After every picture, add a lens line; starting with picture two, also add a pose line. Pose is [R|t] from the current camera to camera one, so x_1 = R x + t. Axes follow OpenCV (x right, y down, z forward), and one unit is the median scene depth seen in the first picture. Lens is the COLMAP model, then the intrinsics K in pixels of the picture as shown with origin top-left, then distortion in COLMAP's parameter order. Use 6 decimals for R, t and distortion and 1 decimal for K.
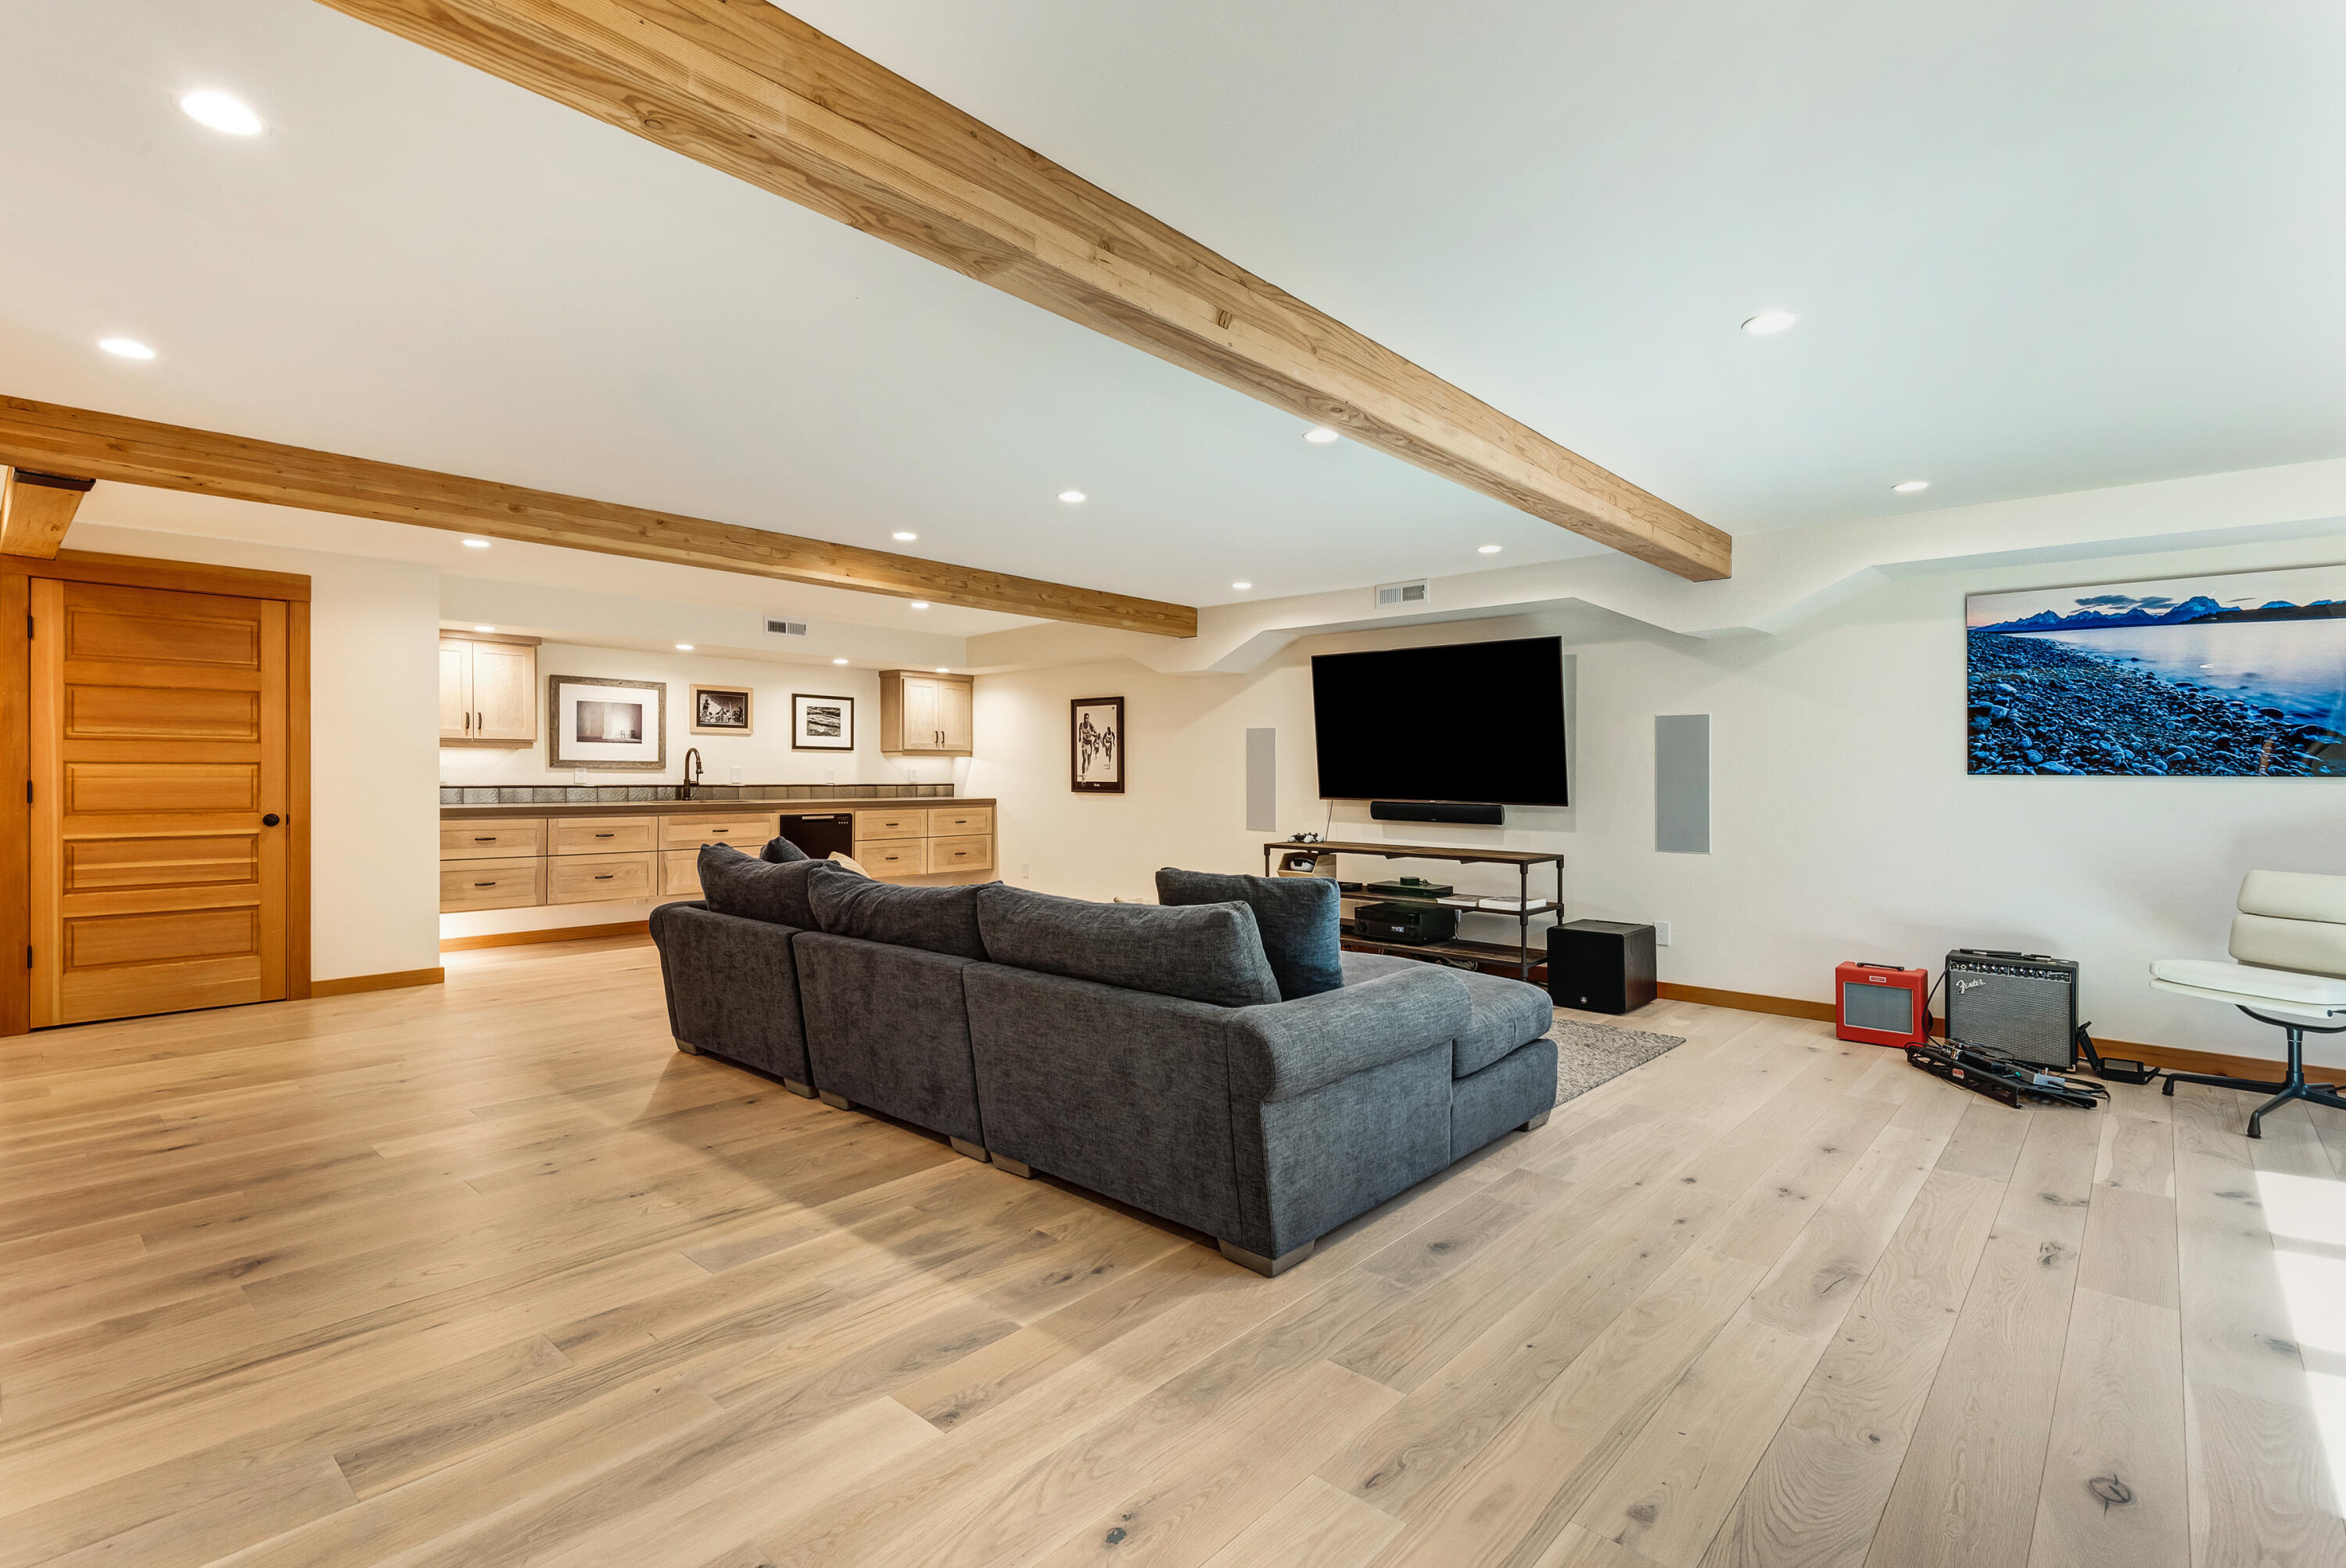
lens RADIAL K [[1098.8, 0, 1174.8], [0, 1098.8, 781.3], [0, 0, 1]] dist [0.014603, -0.005986]
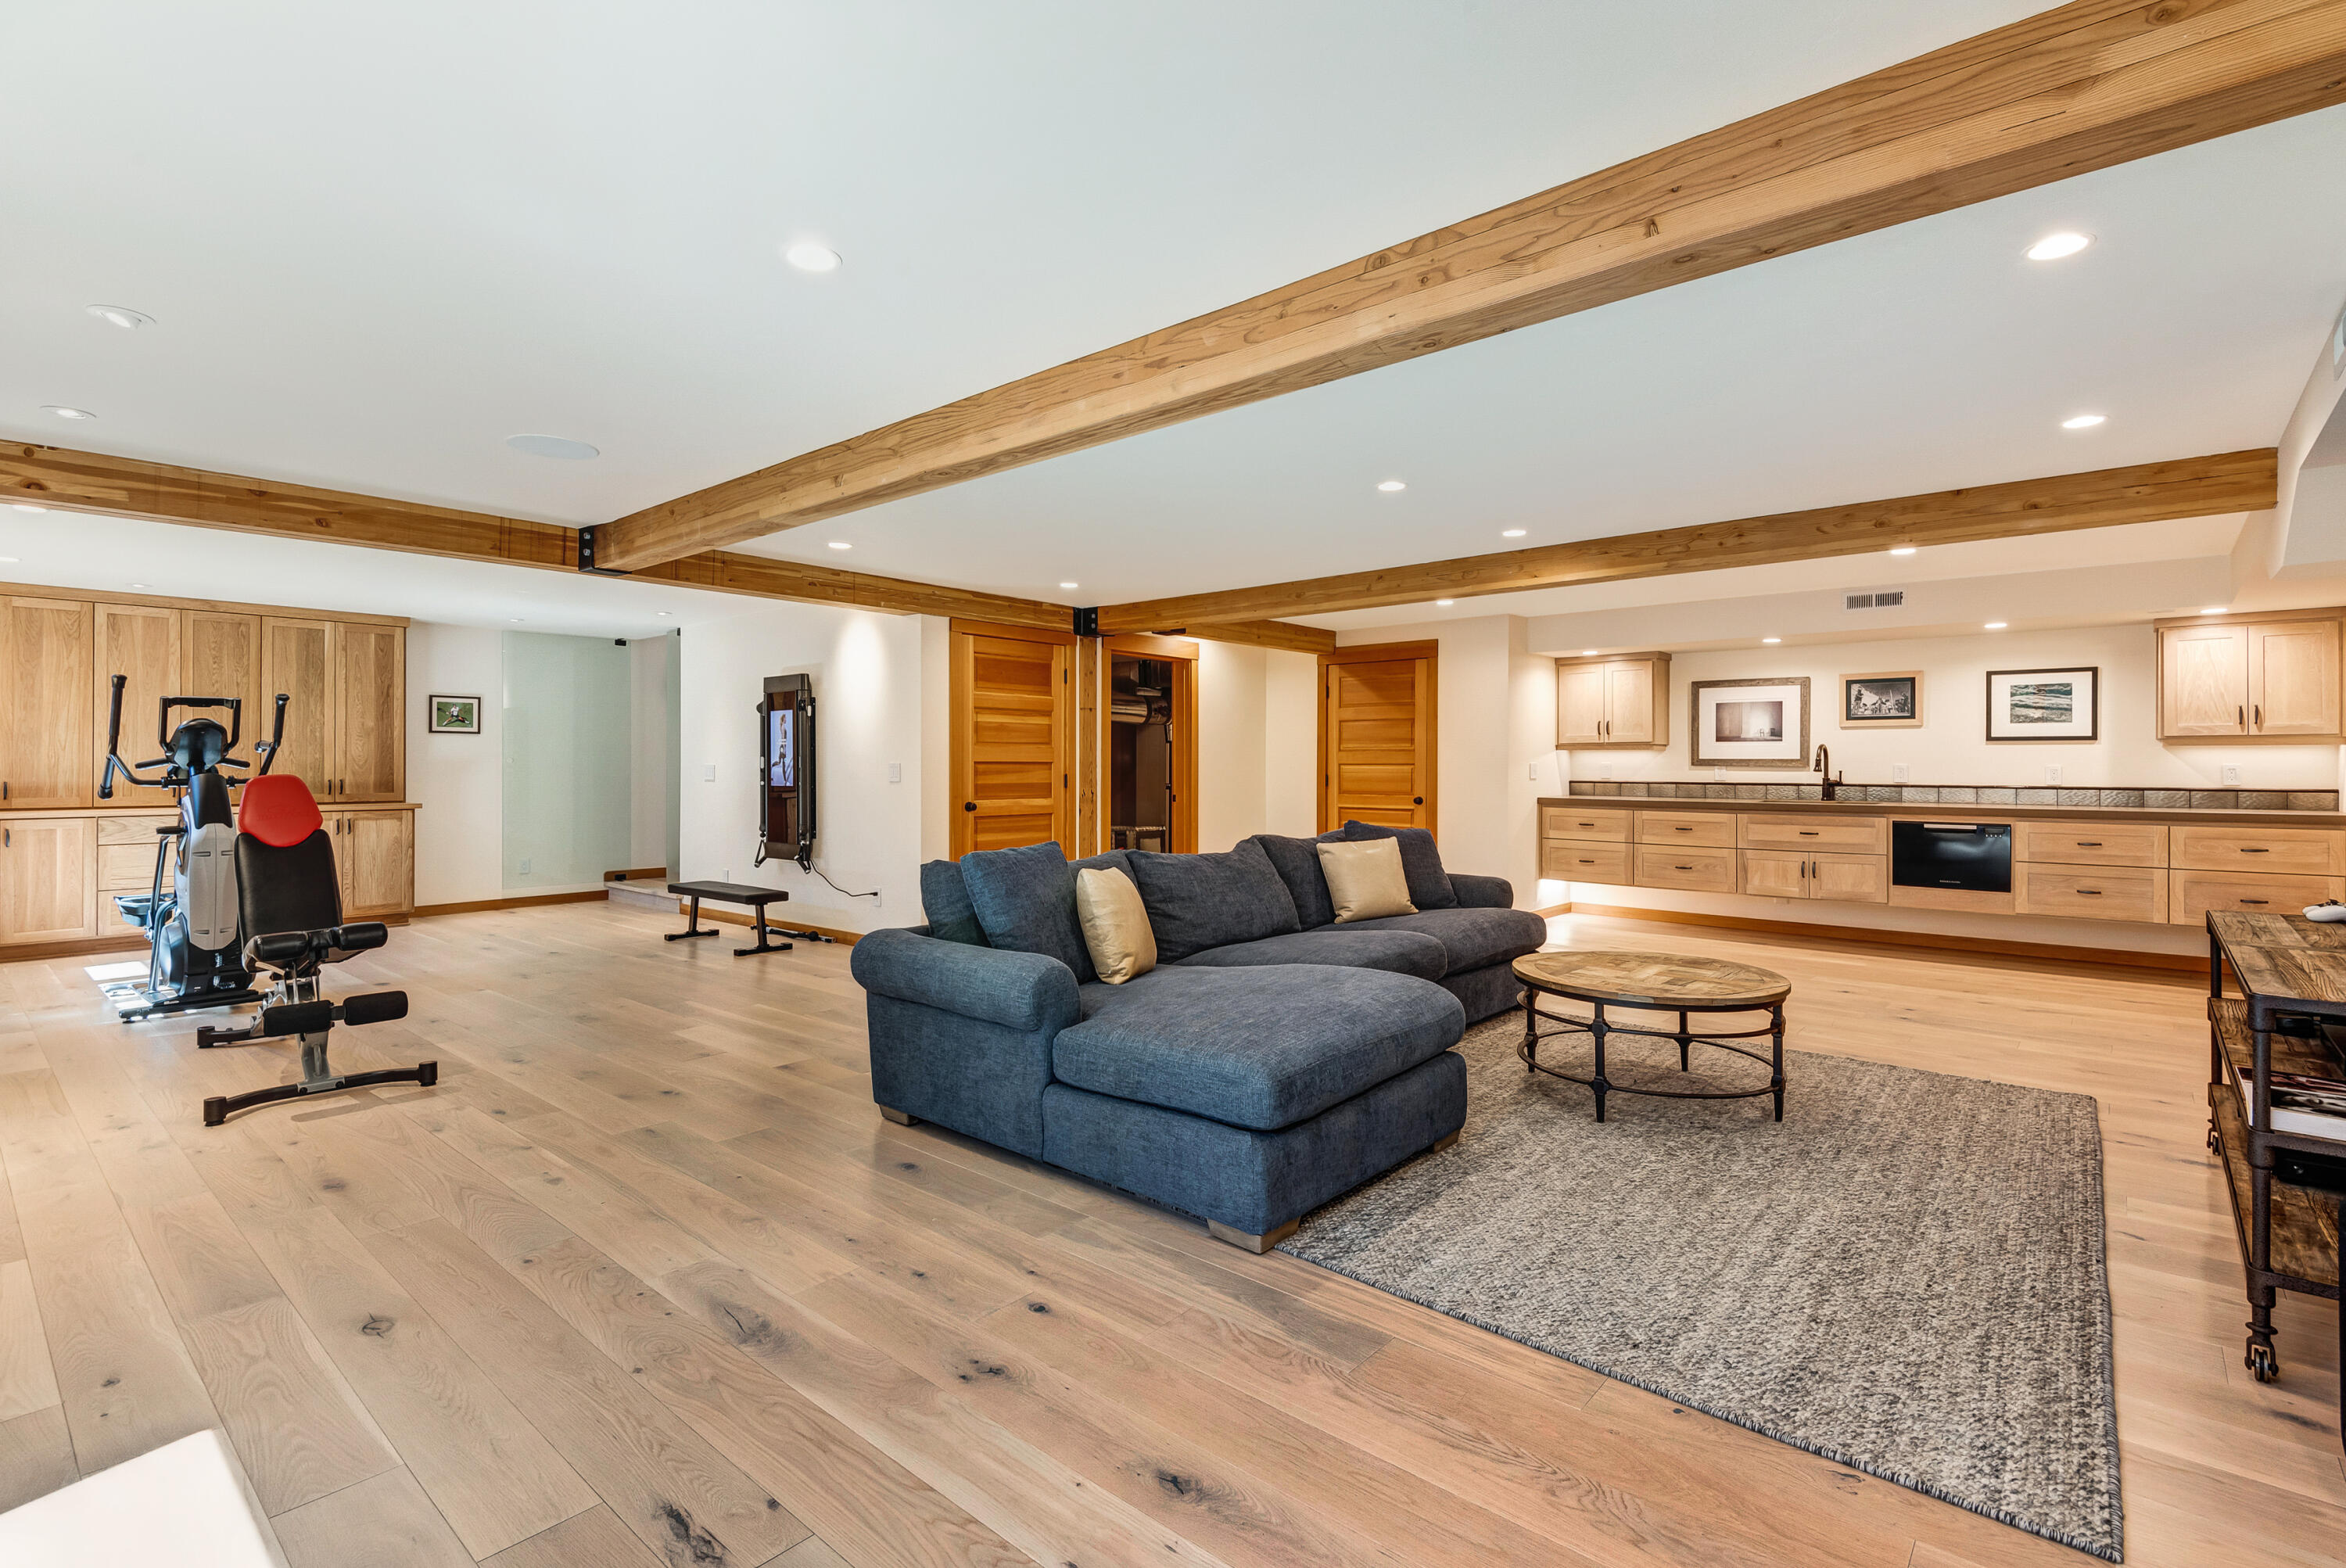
lens RADIAL K [[1098.8, 0, 1171.4], [0, 1098.8, 774.0], [0, 0, 1]] dist [0.014603, -0.005986]
pose [[0.010109, 0.000172, -0.999949, 0.621707], [-0.010042, 0.999950, 0.000071, 0.000741], [0.999898, 0.010041, 0.010110, 0.554429]]
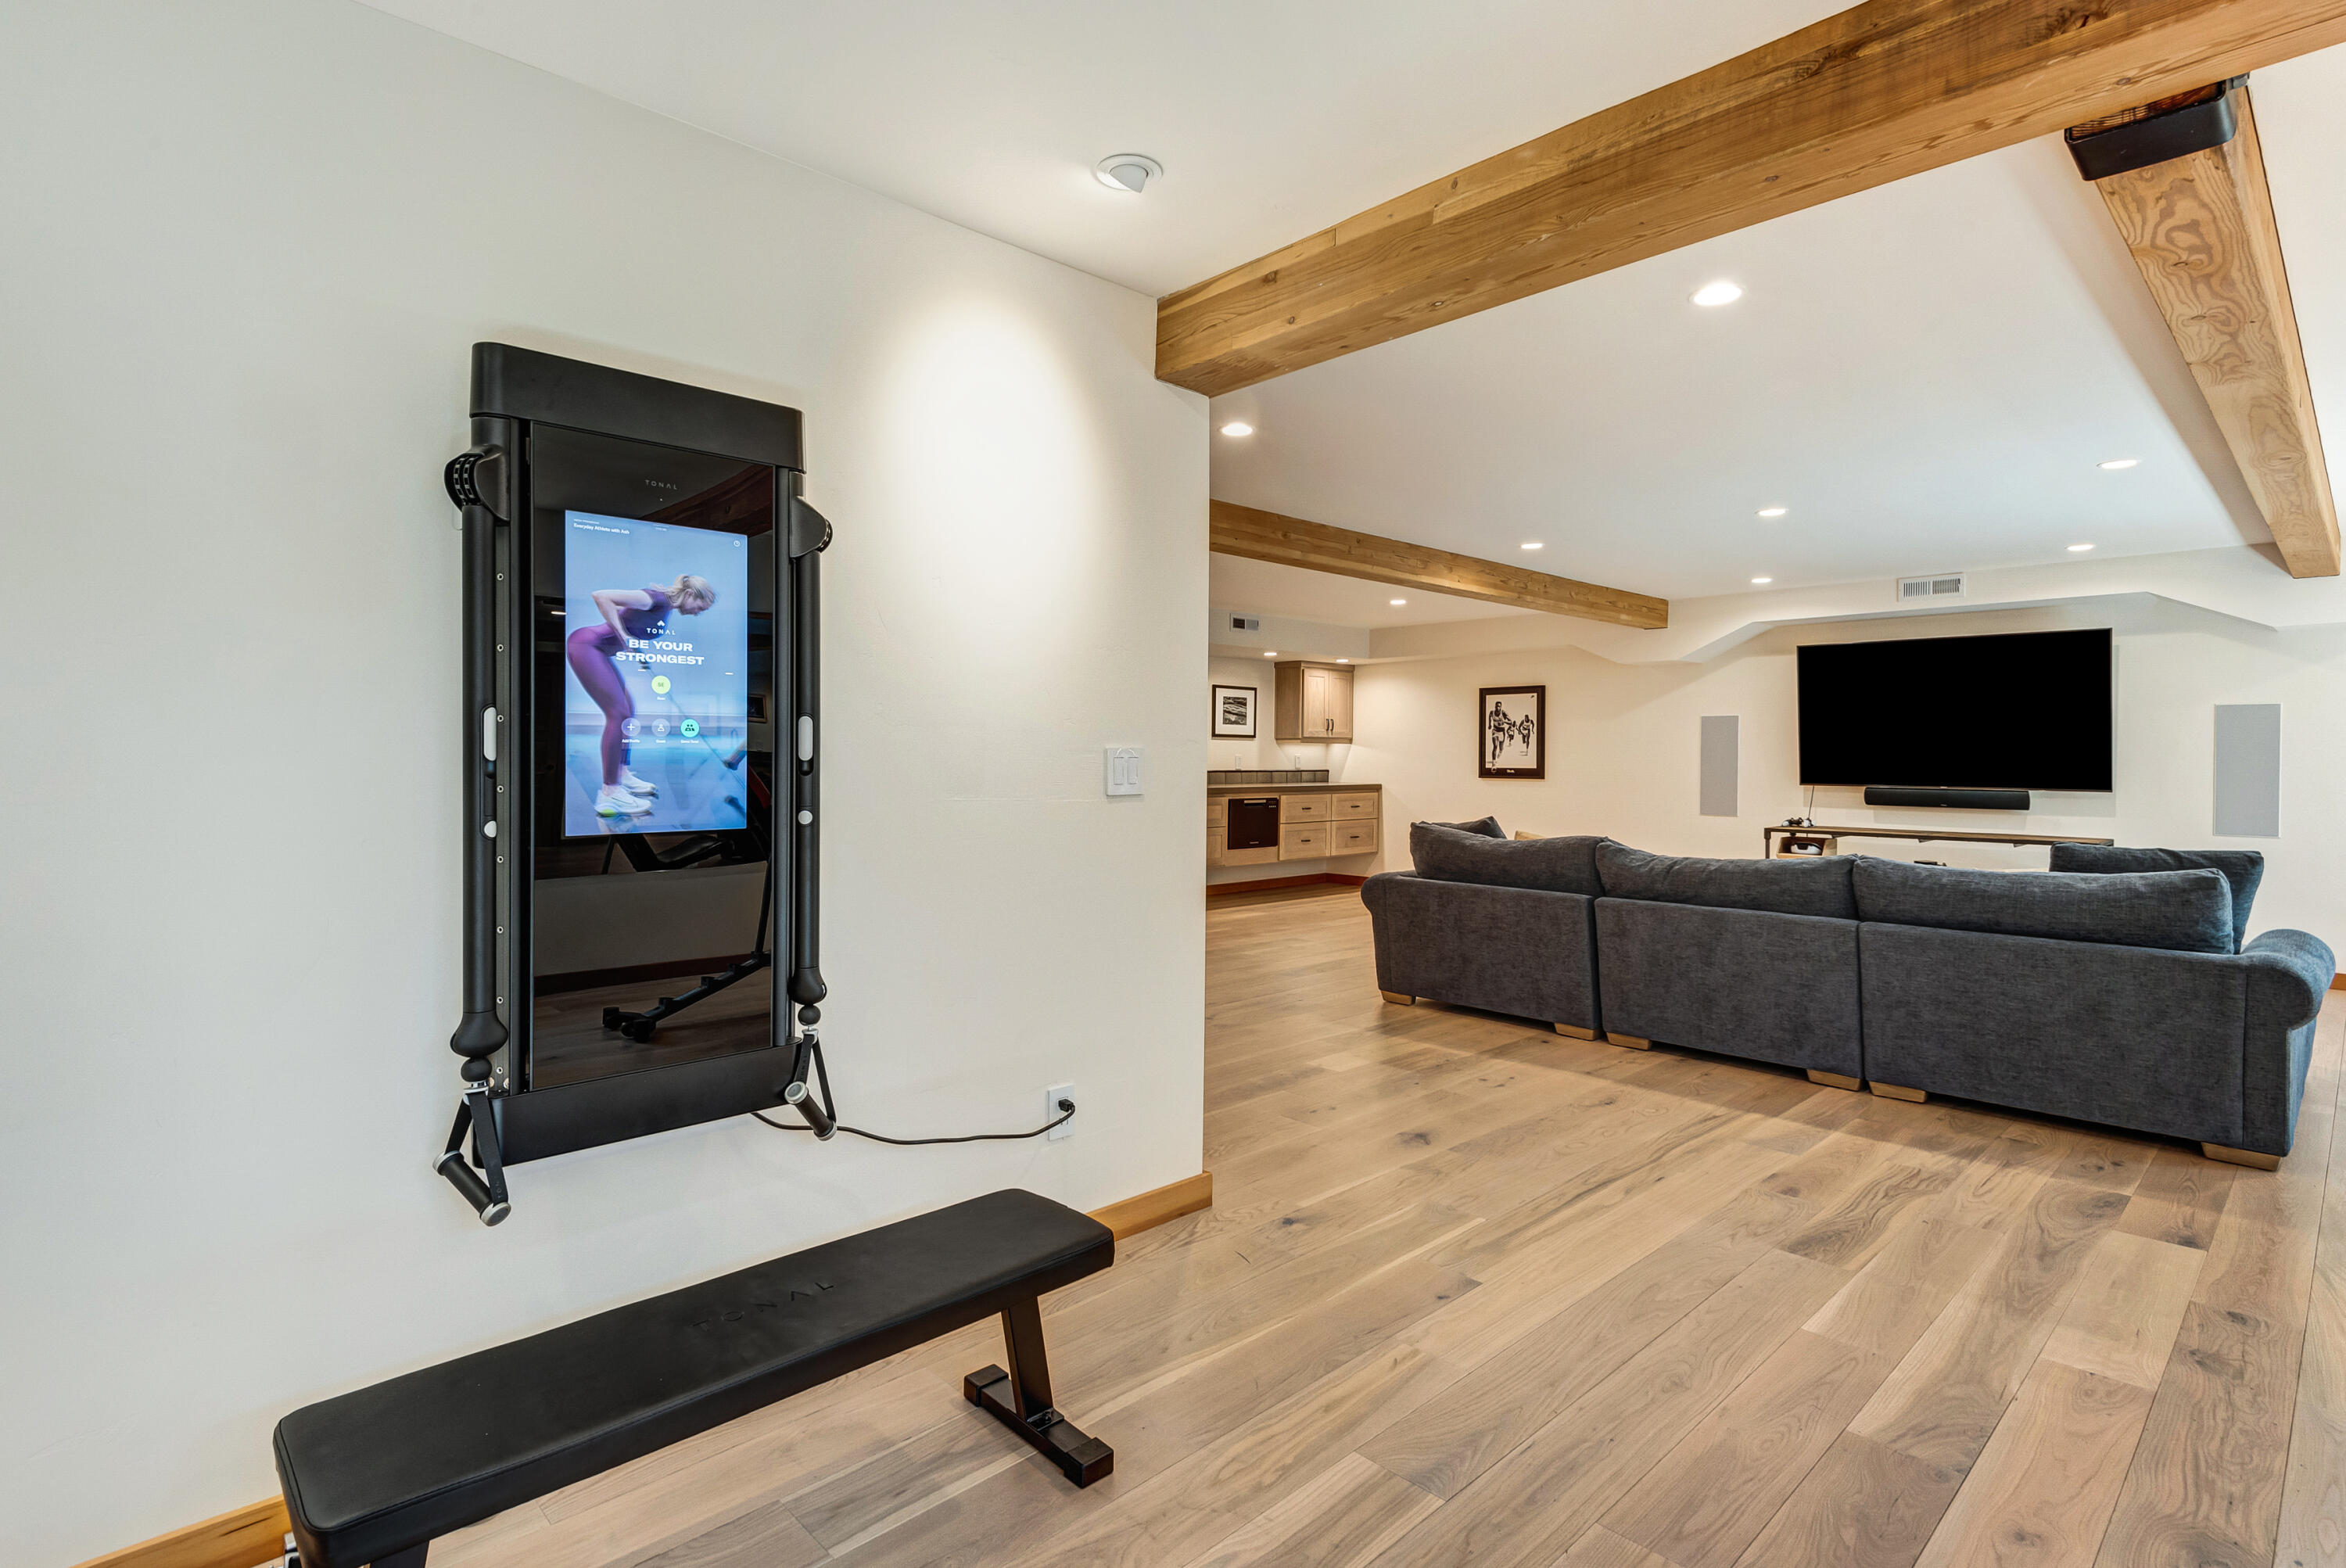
lens RADIAL K [[1154.0, 0, 1119.0], [0, 1154.0, 787.2], [0, 0, 1]] dist [-0.012505, -0.004177]
pose [[0.993690, 0.002308, -0.112139, -0.431559], [-0.000297, 0.999839, 0.017948, -0.001099], [0.112162, -0.017802, 0.993530, -0.161735]]
